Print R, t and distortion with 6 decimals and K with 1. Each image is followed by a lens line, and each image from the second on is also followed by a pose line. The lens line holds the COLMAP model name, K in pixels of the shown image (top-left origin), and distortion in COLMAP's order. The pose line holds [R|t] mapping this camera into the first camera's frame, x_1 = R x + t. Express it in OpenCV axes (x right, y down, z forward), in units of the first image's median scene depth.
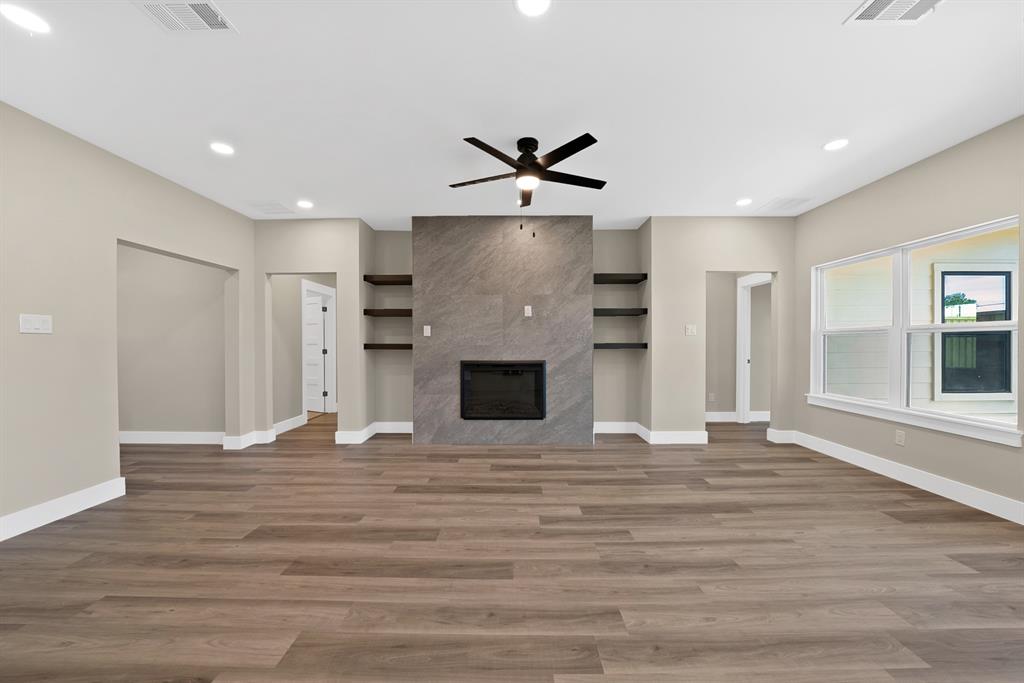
lens RADIAL K [[369.5, 0, 509.7], [0, 369.5, 344.8], [0, 0, 1]] dist [-0.025120, 0.001859]
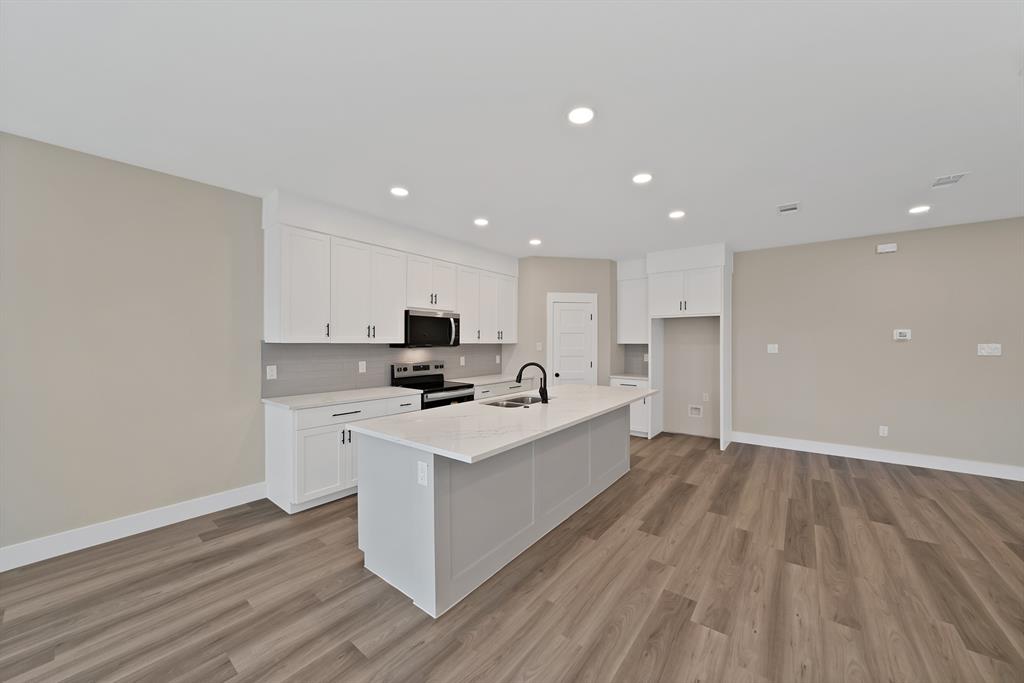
lens RADIAL K [[369.5, 0, 517.4], [0, 369.5, 354.6], [0, 0, 1]] dist [-0.025120, 0.001859]
pose [[-0.602924, 0.029253, -0.797262, 0.648783], [0.001407, 0.999365, 0.035604, -0.052891], [0.797797, 0.020345, -0.602583, 0.136526]]
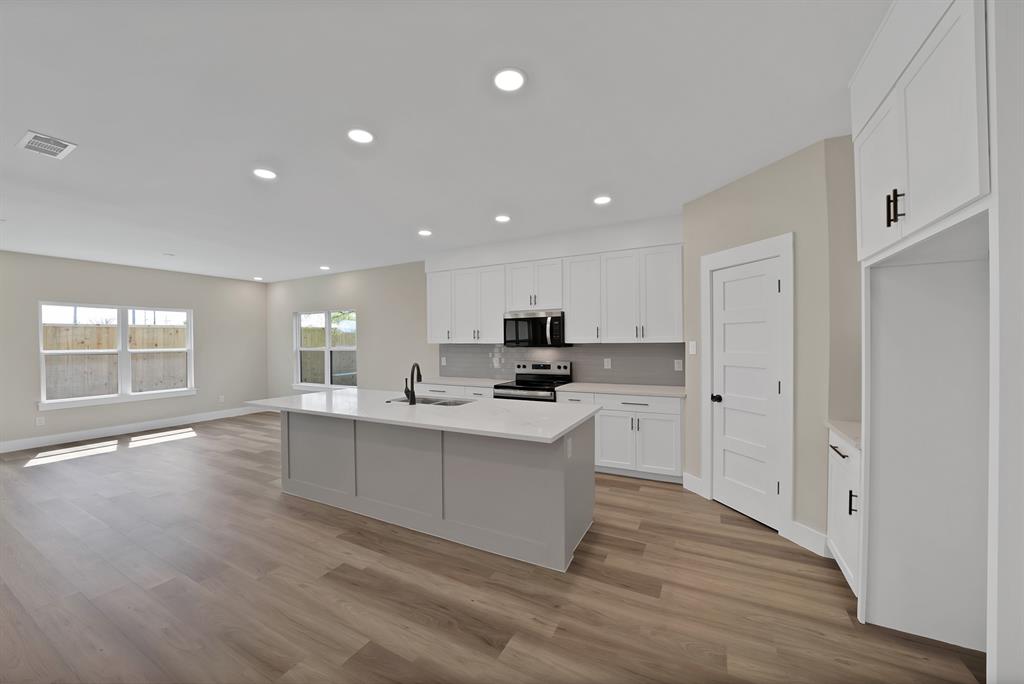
lens RADIAL K [[369.5, 0, 497.7], [0, 369.5, 342.8], [0, 0, 1]] dist [-0.025120, 0.001859]
pose [[-0.883890, 0.011852, 0.467544, -0.389722], [0.012143, 0.999923, -0.002391, -0.047723], [-0.467537, 0.003564, -0.883966, 0.306327]]
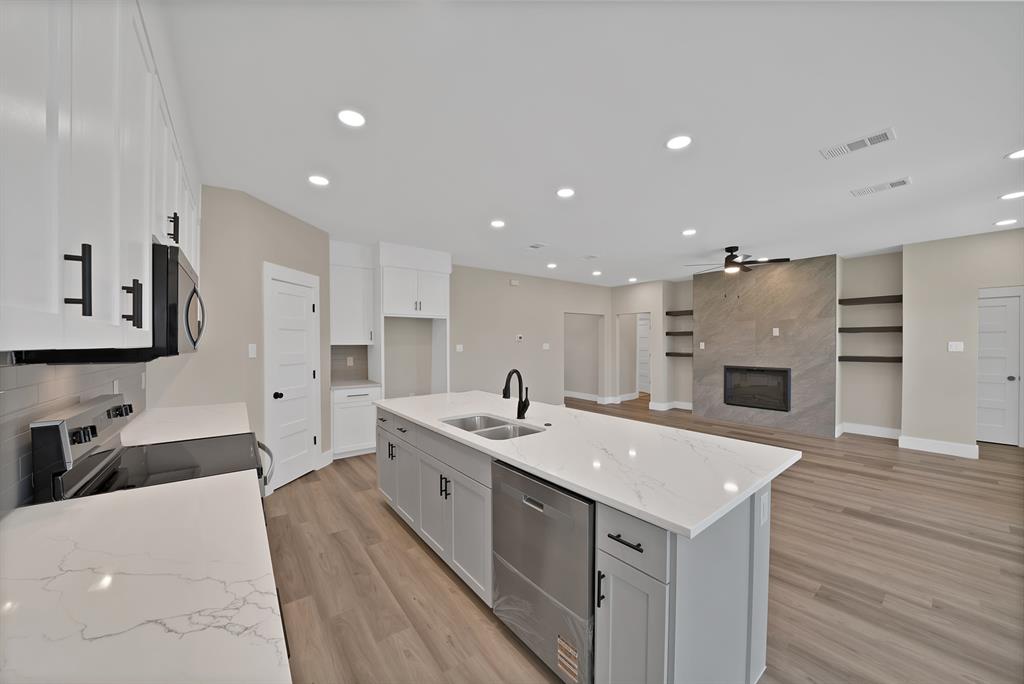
lens RADIAL K [[369.5, 0, 525.3], [0, 369.5, 344.7], [0, 0, 1]] dist [-0.025120, 0.001859]
pose [[0.646686, 0.007345, -0.762721, 0.489751], [-0.003549, 0.999972, 0.006620, -0.049582], [0.762748, -0.001574, 0.646693, -0.601643]]
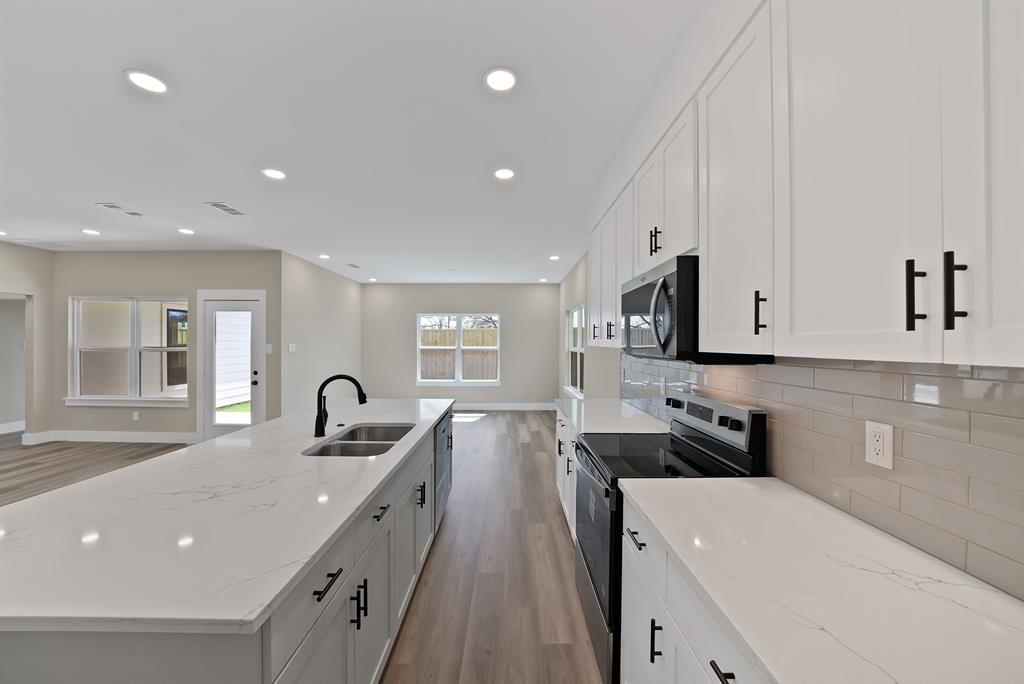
lens RADIAL K [[369.5, 0, 507.4], [0, 369.5, 348.5], [0, 0, 1]] dist [-0.025120, 0.001859]
pose [[-0.019047, -0.008128, 0.999786, -0.410062], [-0.006285, 0.999948, 0.008010, -0.051495], [-0.999799, -0.006131, -0.019097, -0.467501]]
